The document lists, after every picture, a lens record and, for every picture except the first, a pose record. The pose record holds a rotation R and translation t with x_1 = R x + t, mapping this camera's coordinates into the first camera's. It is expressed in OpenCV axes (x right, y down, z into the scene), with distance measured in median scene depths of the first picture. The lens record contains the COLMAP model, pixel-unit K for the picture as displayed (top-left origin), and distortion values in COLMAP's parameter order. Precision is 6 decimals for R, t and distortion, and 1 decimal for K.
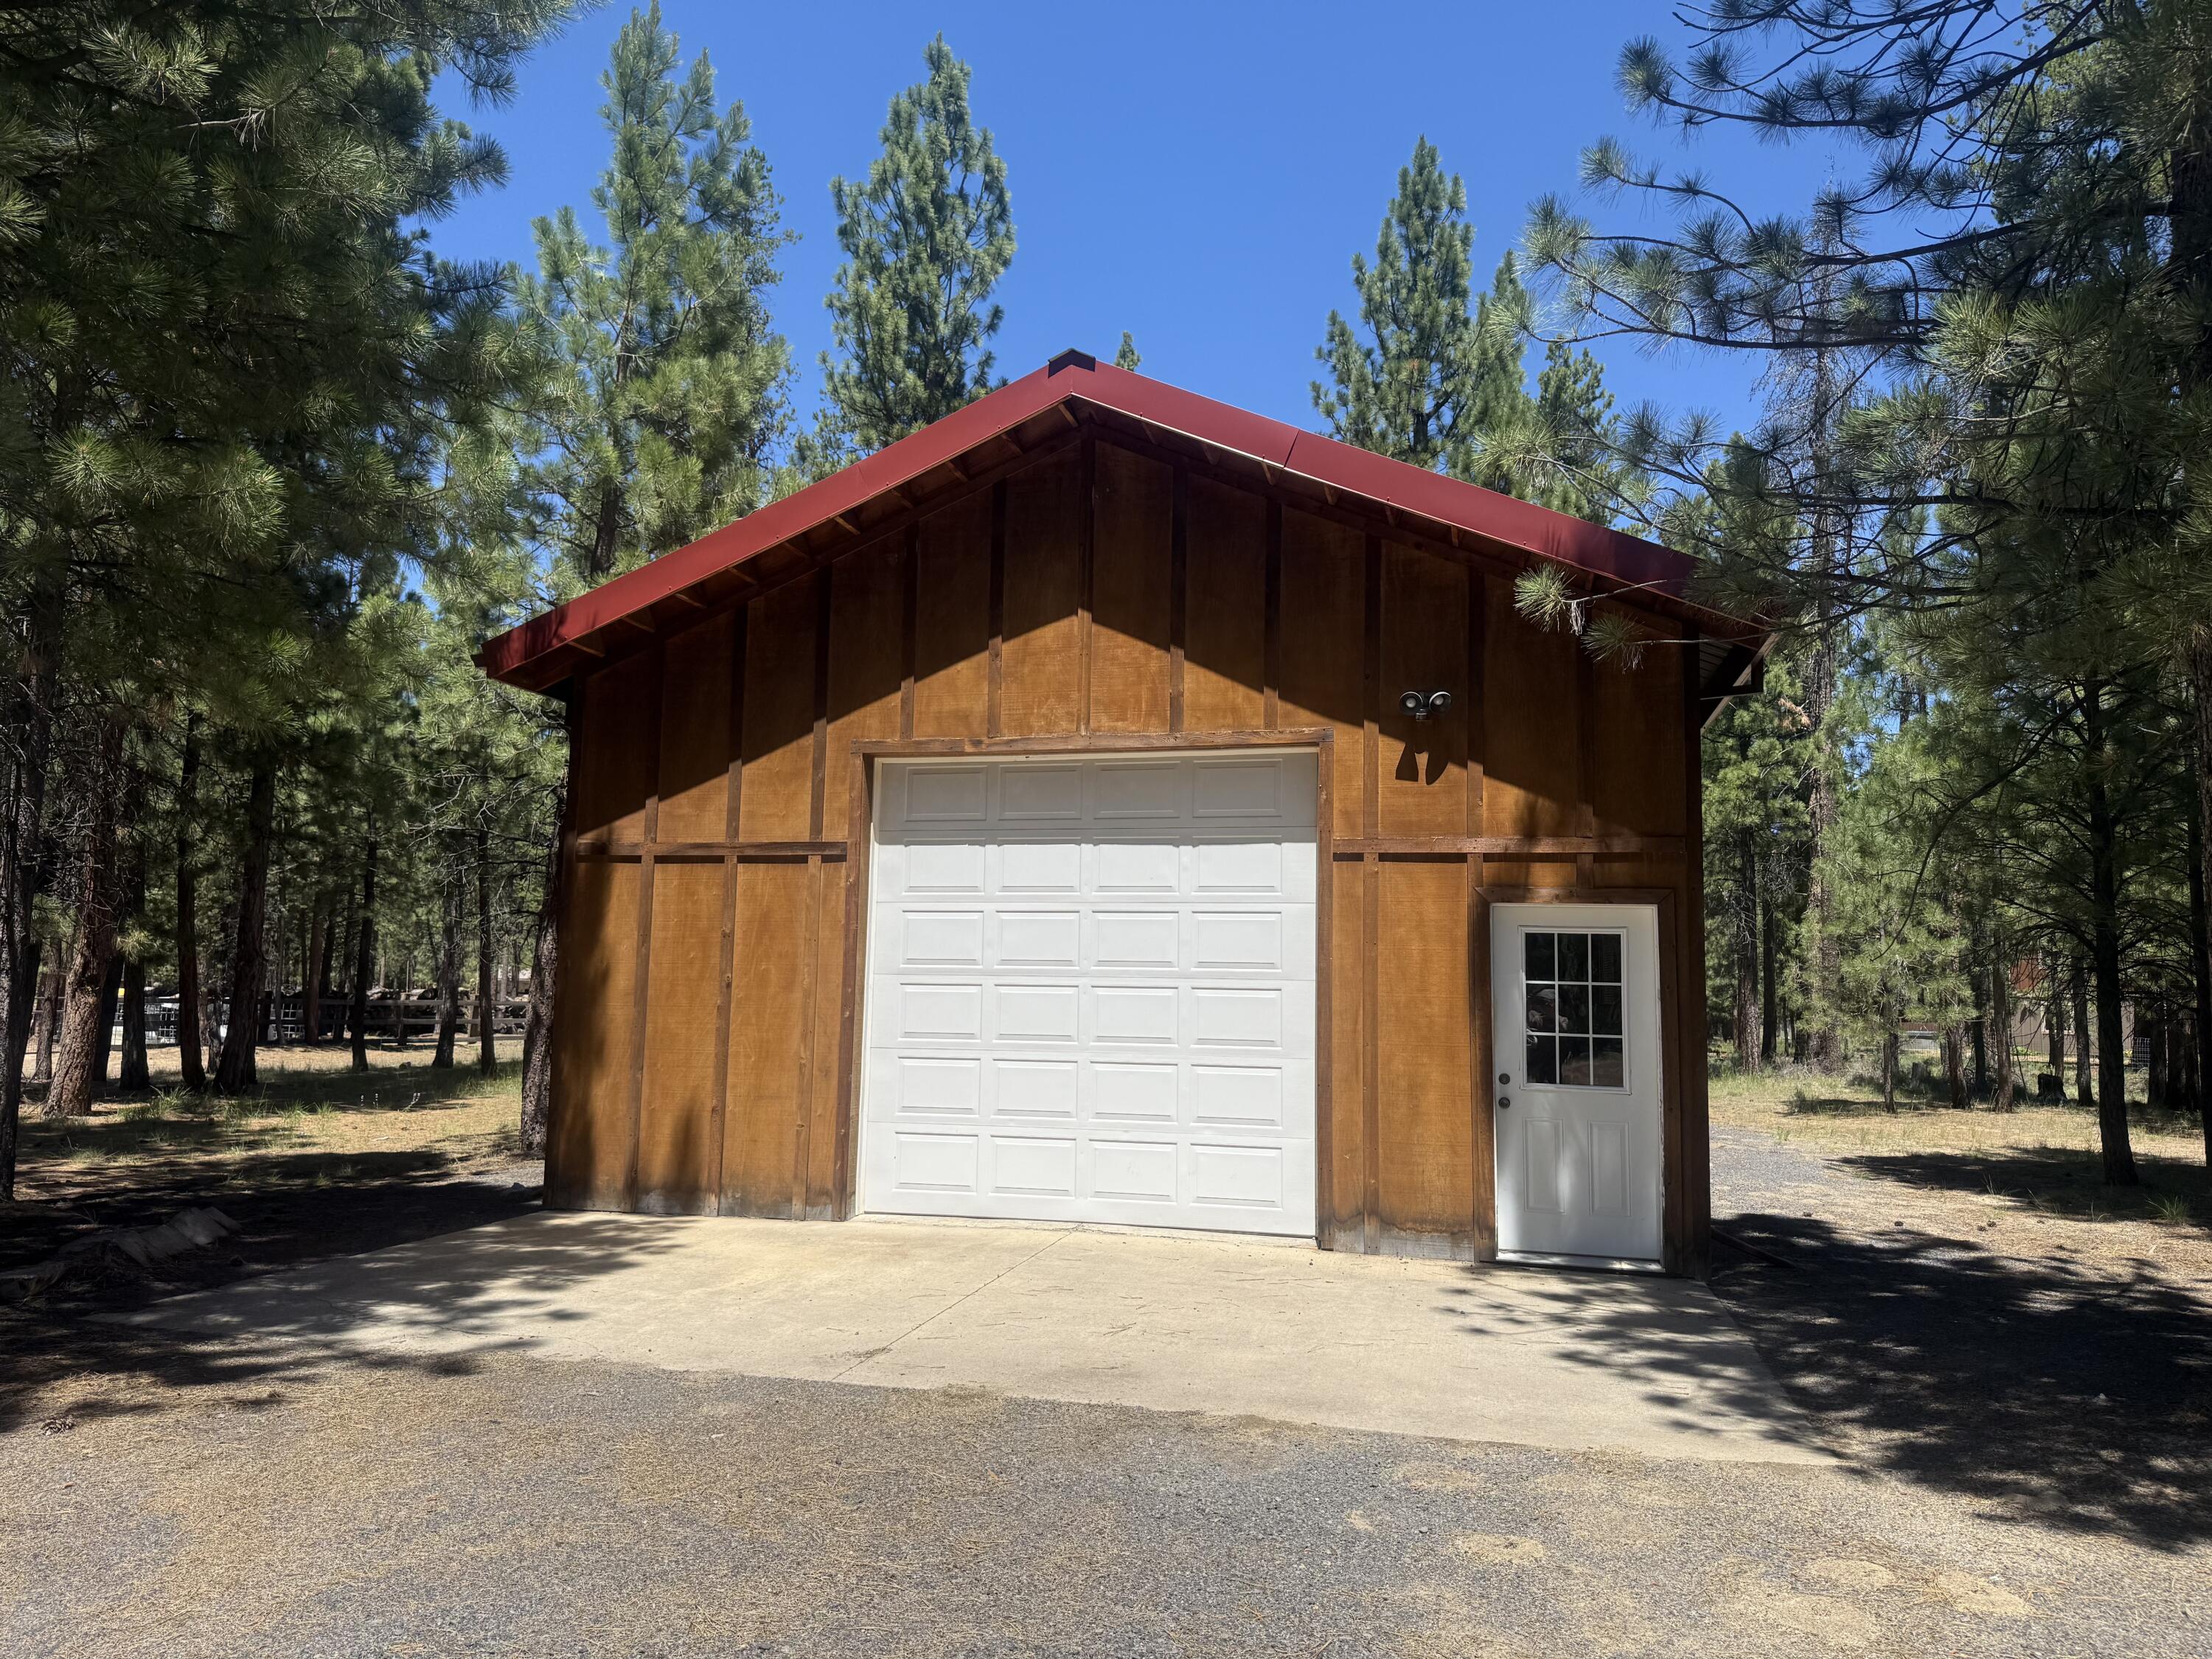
lens RADIAL K [[1565.6, 0, 1106.0], [0, 1565.6, 829.5], [0, 0, 1]] dist [0.115283, -0.194248]
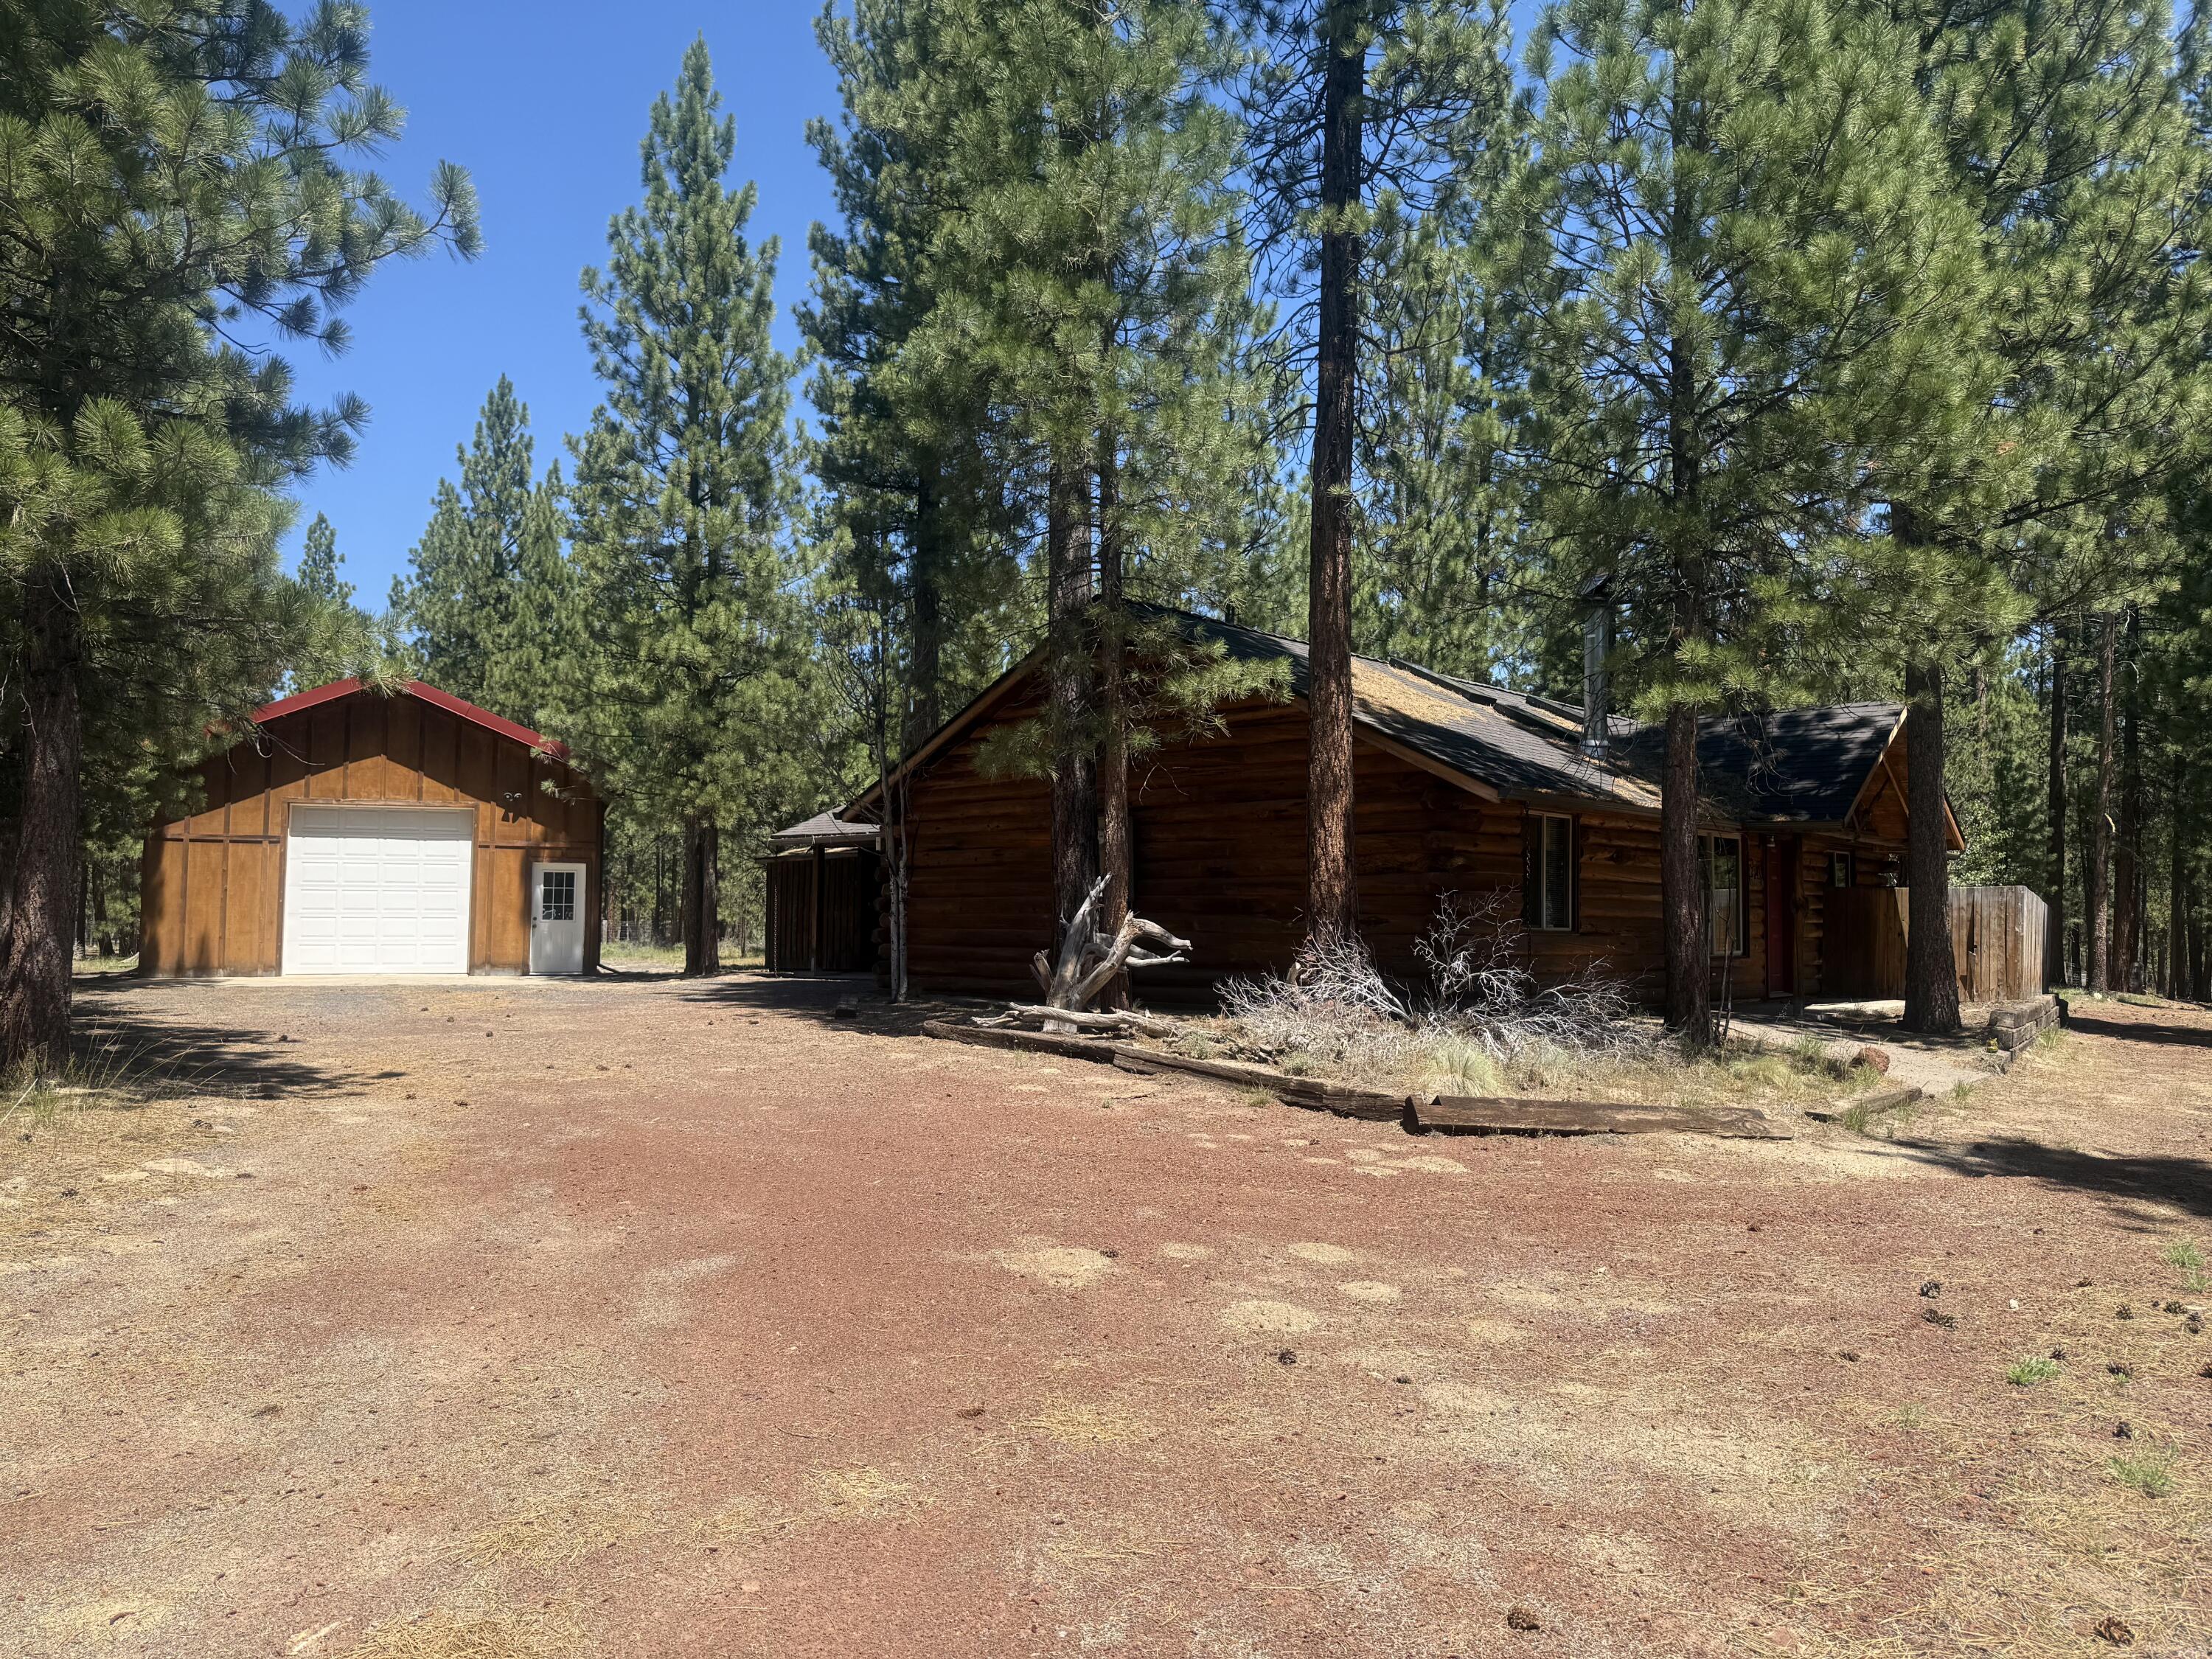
lens RADIAL K [[1565.6, 0, 1106.0], [0, 1565.6, 829.5], [0, 0, 1]] dist [0.115283, -0.194248]
pose [[0.835019, 0.020205, 0.549850, -0.476197], [-0.046381, 0.998354, 0.033750, -0.157710], [-0.548262, -0.053684, 0.834582, -1.994872]]
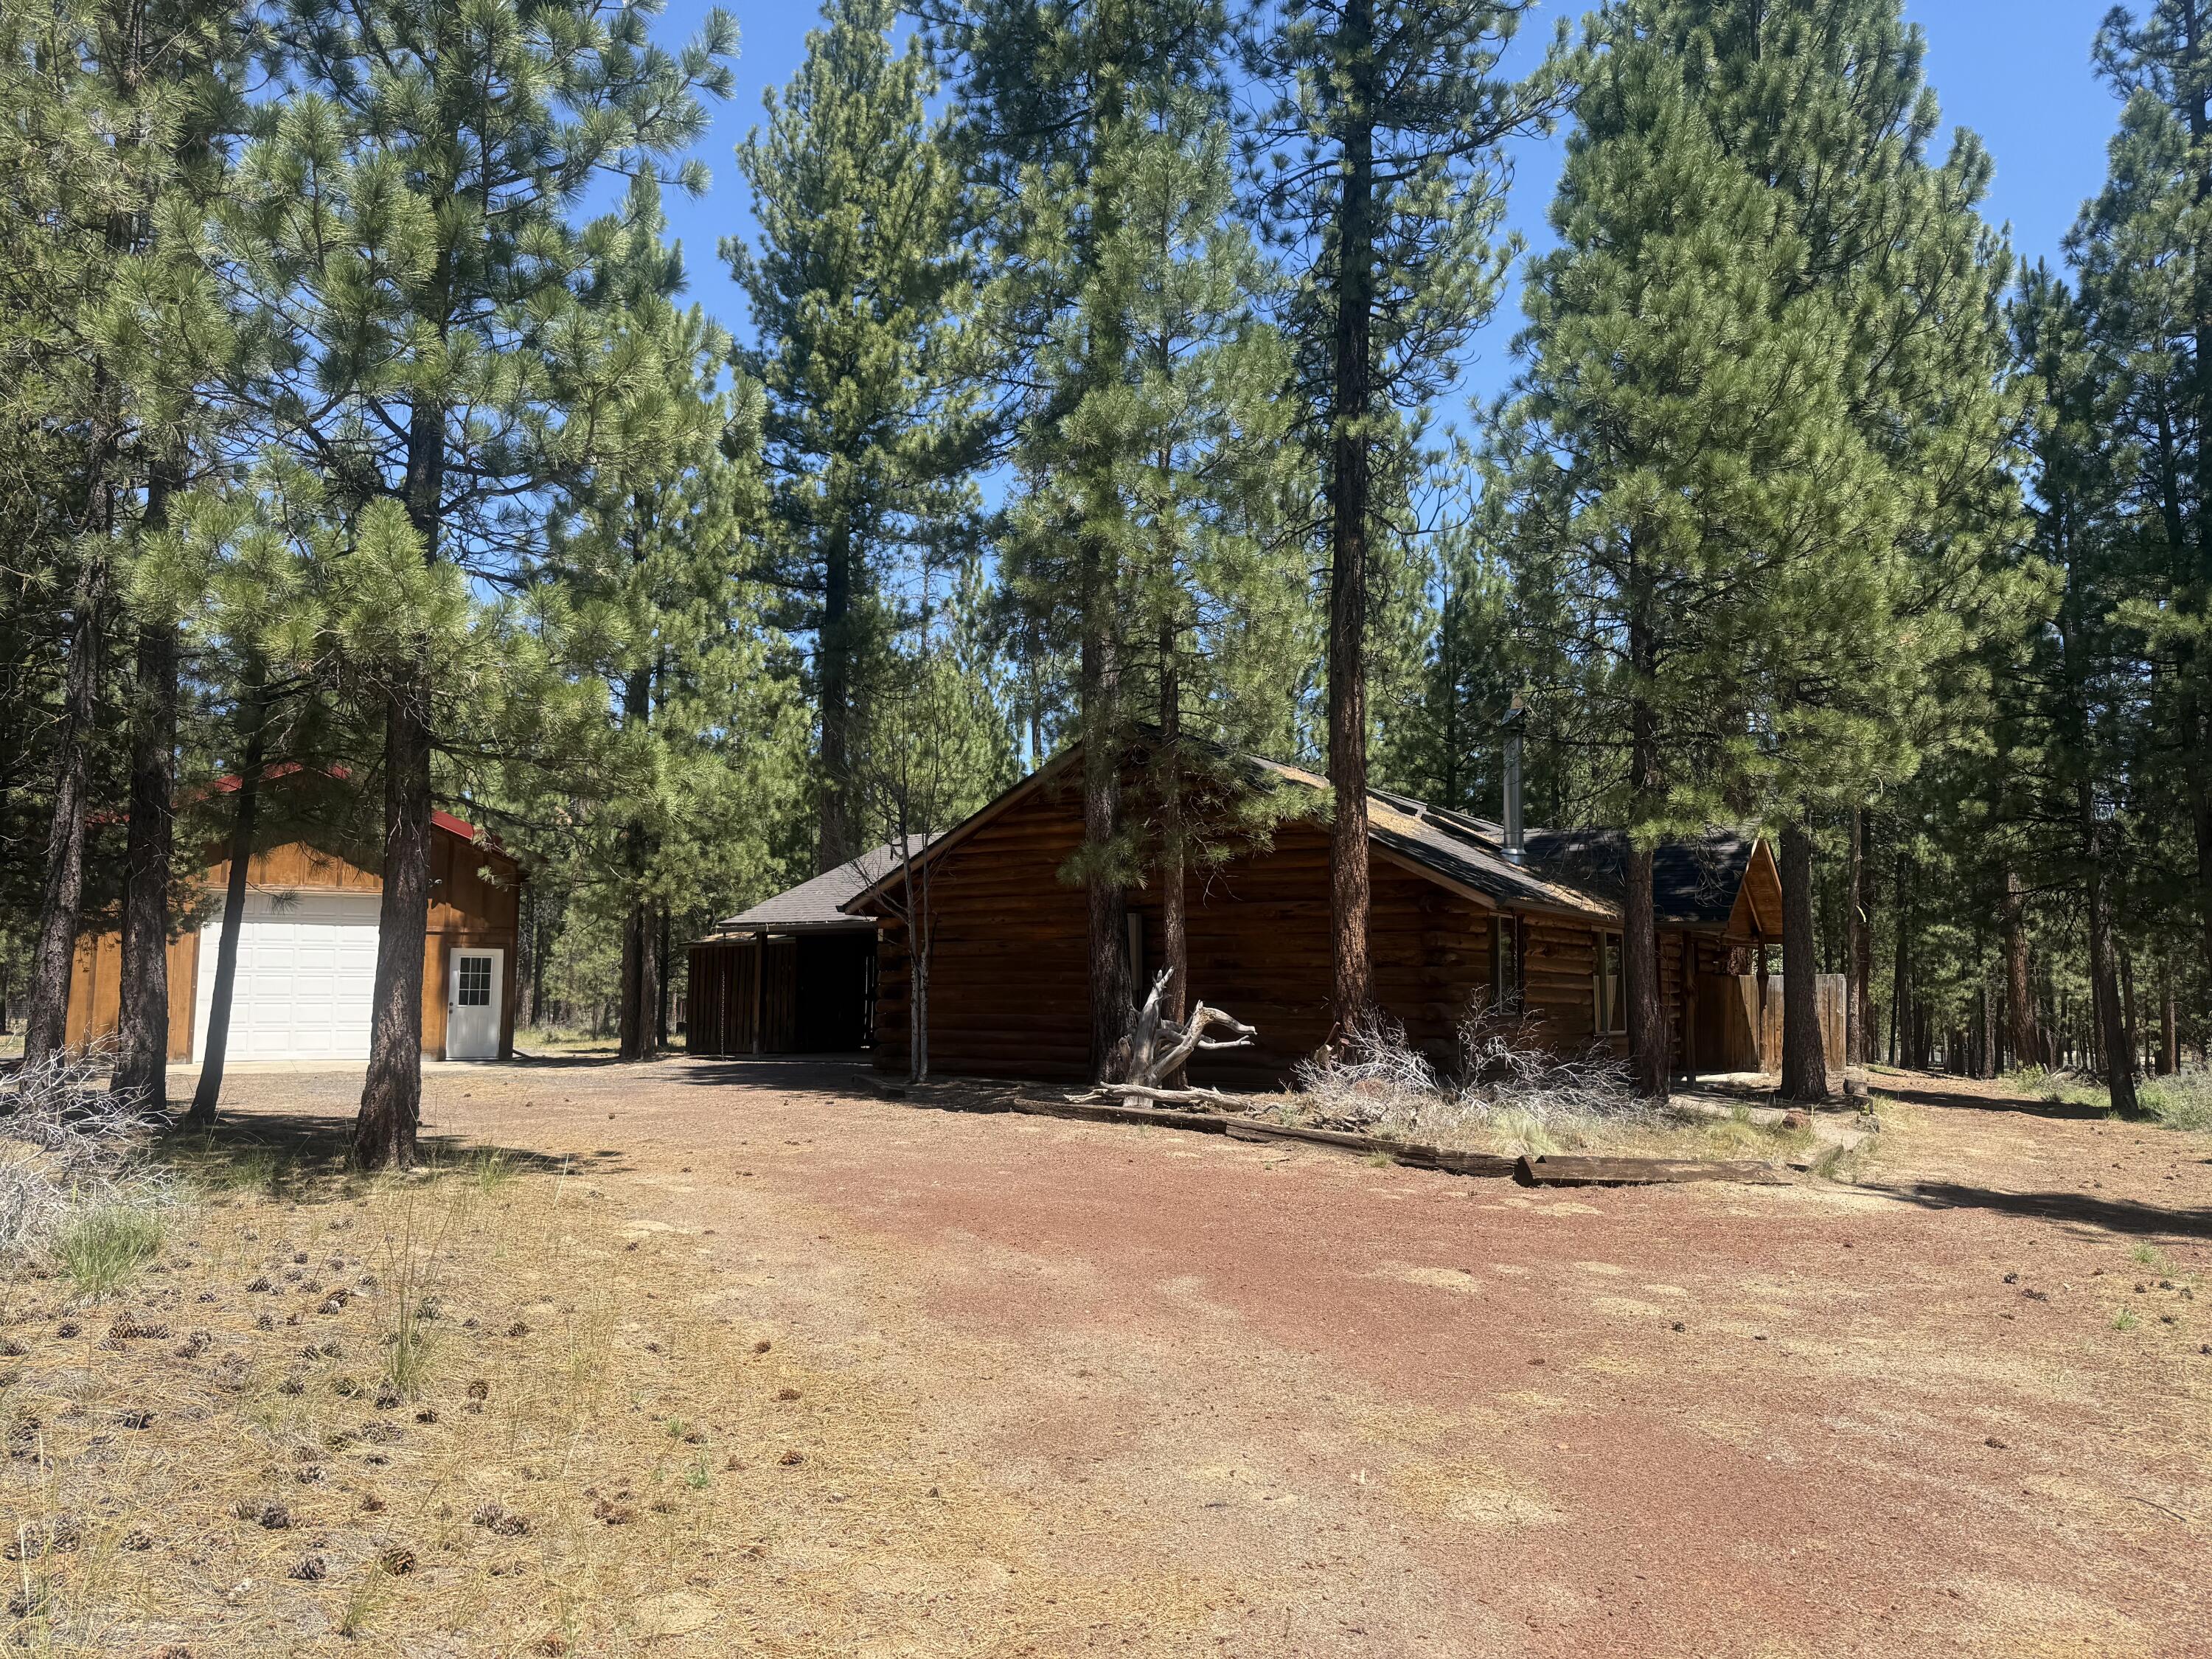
lens RADIAL K [[1565.6, 0, 1106.0], [0, 1565.6, 829.5], [0, 0, 1]] dist [0.115283, -0.194248]
pose [[0.741421, 0.056874, 0.668625, -0.816915], [-0.057258, 0.998130, -0.021410, -0.173895], [-0.668593, -0.022410, 0.743291, -1.980674]]
